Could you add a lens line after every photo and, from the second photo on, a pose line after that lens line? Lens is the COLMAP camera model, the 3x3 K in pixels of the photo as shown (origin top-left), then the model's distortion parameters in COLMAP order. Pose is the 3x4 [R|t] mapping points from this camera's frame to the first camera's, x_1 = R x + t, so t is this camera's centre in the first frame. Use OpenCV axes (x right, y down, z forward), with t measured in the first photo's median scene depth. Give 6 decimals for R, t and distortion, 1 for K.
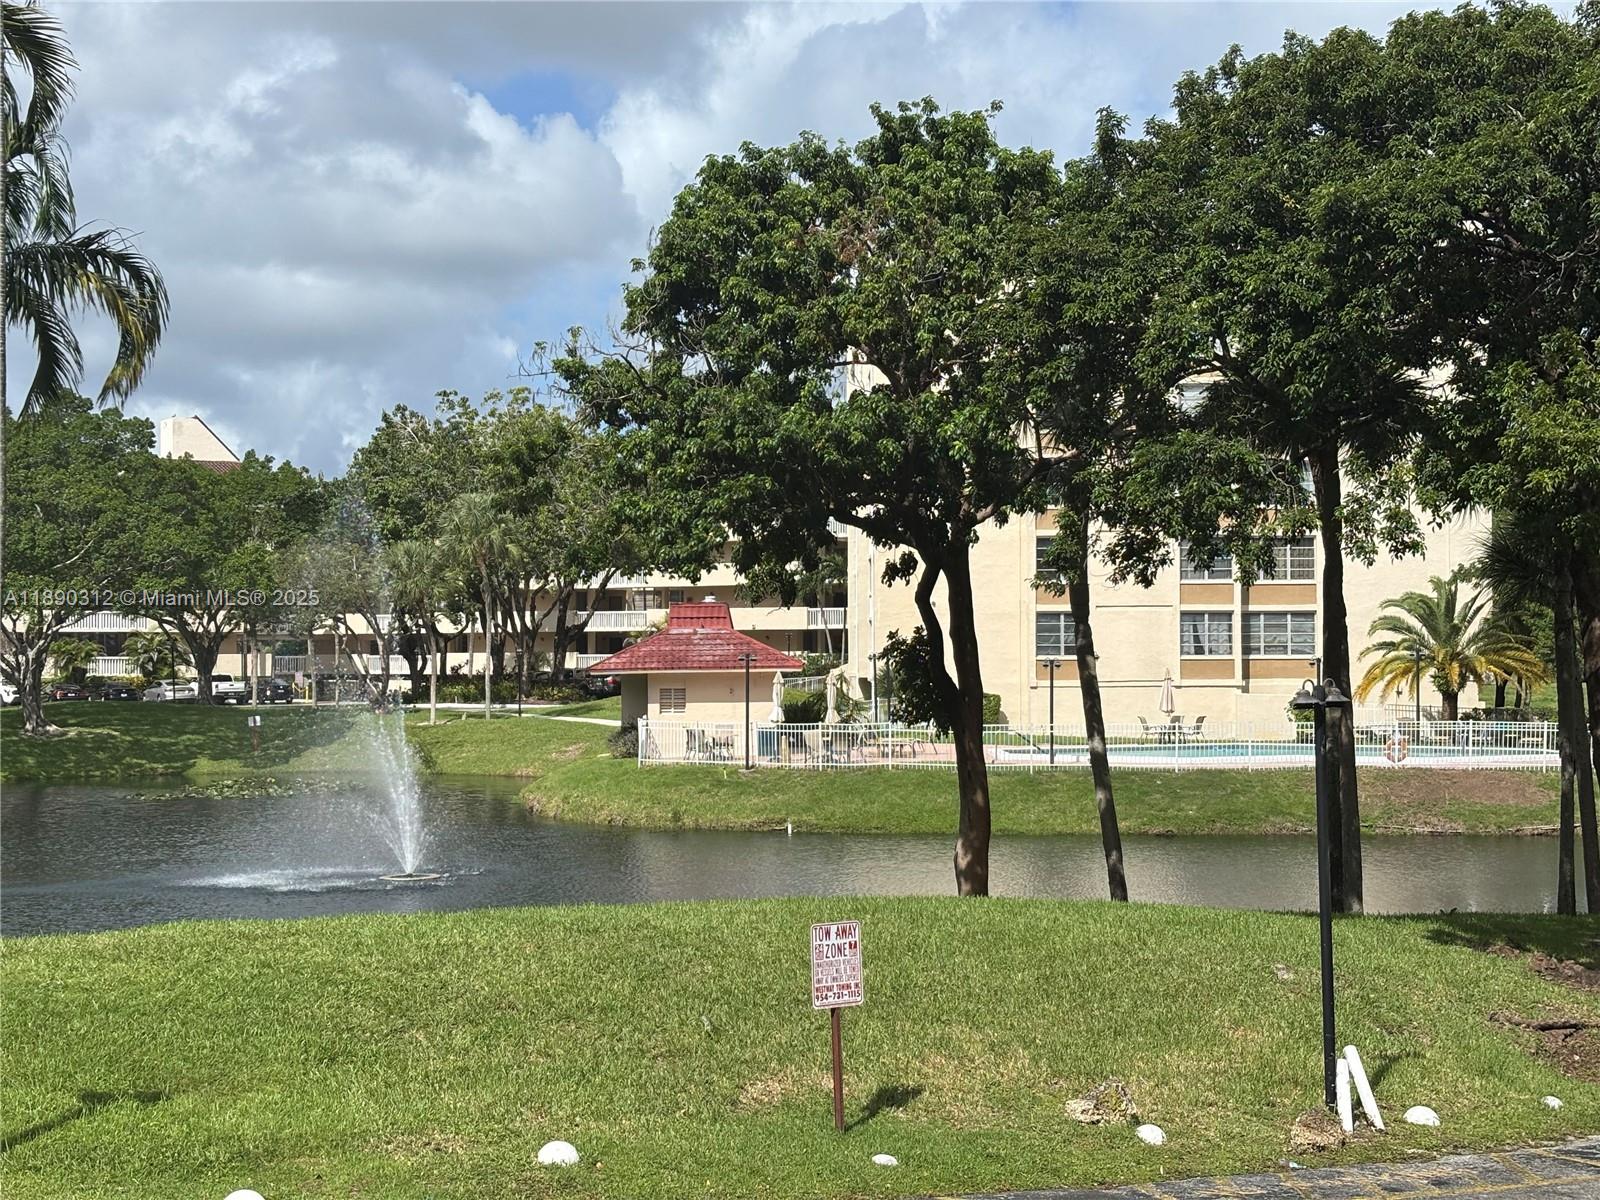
lens RADIAL K [[2440.4, 0, 800.0], [0, 2440.4, 600.0], [0, 0, 1]] dist [0.014956, -0.001512]
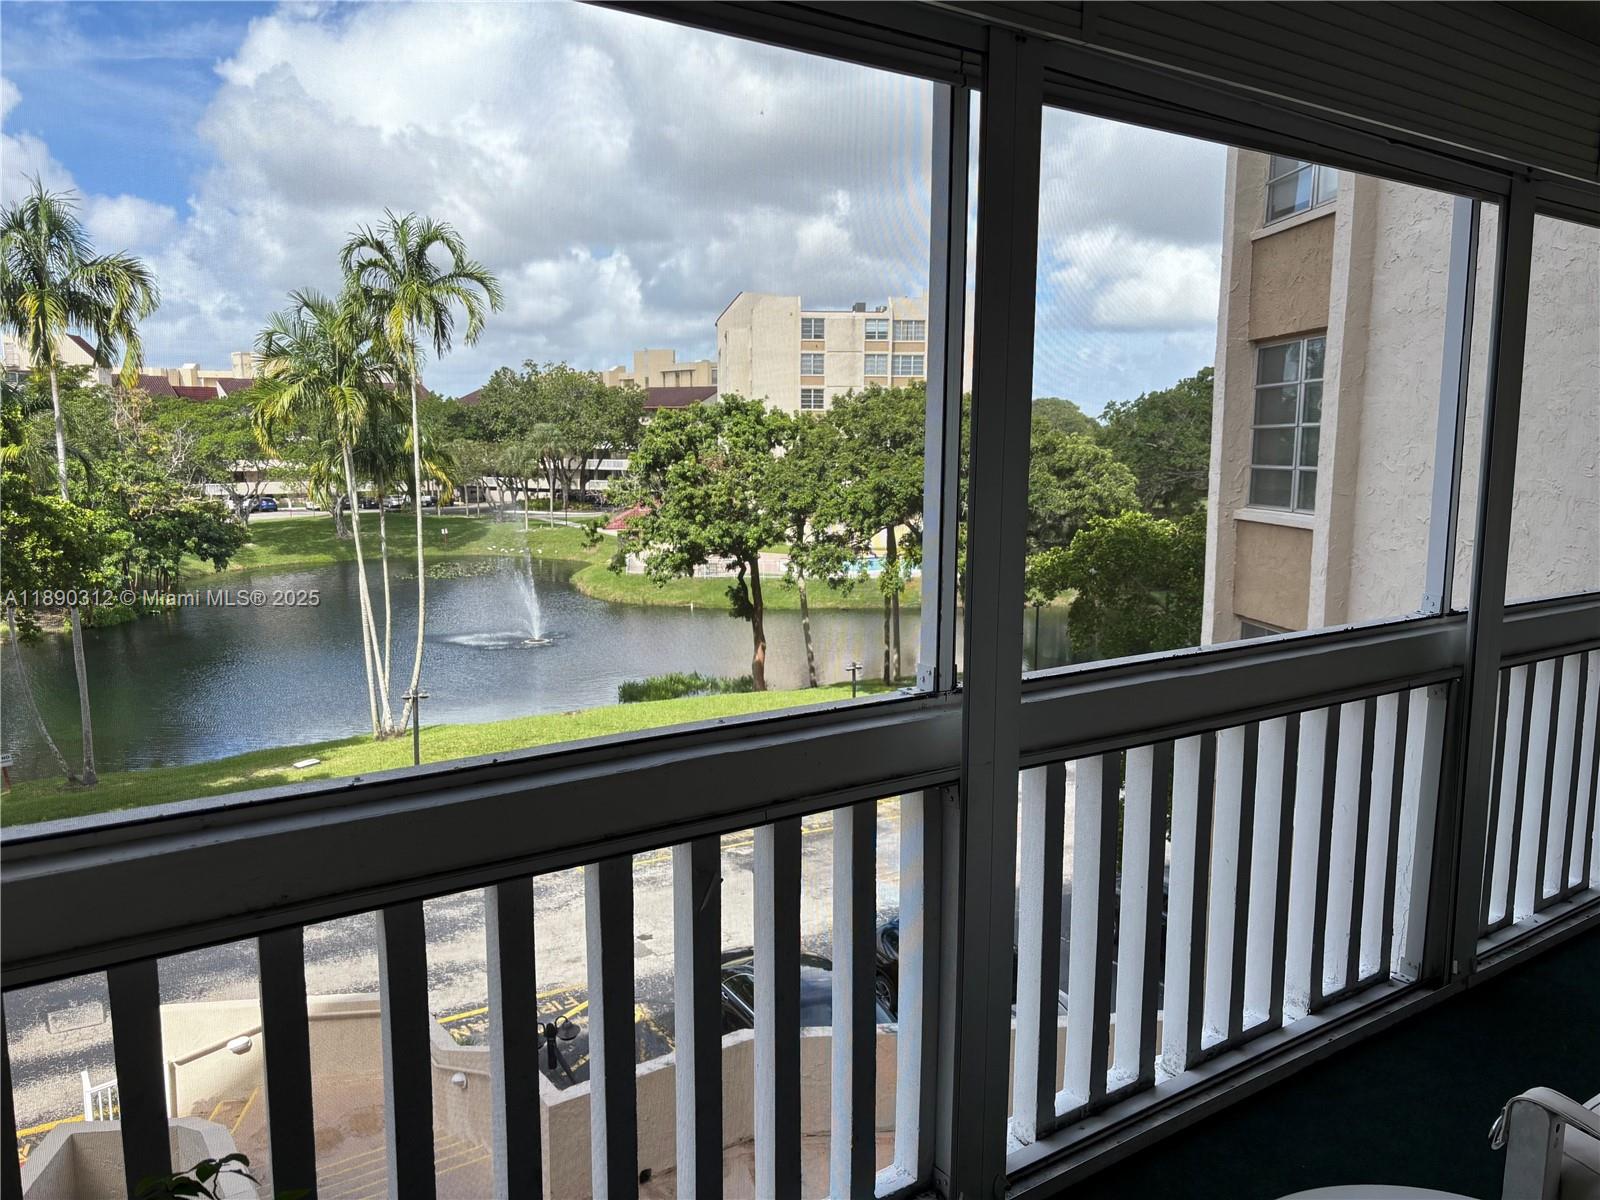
lens RADIAL K [[1205.7, 0, 800.0], [0, 1205.7, 600.0], [0, 0, 1]] dist [-0.002361, -0.000340]
pose [[0.996380, -0.004084, 0.084909, 0.000831], [-0.007906, 0.990065, 0.140386, -0.076583], [-0.084639, -0.140549, 0.986449, -0.162822]]
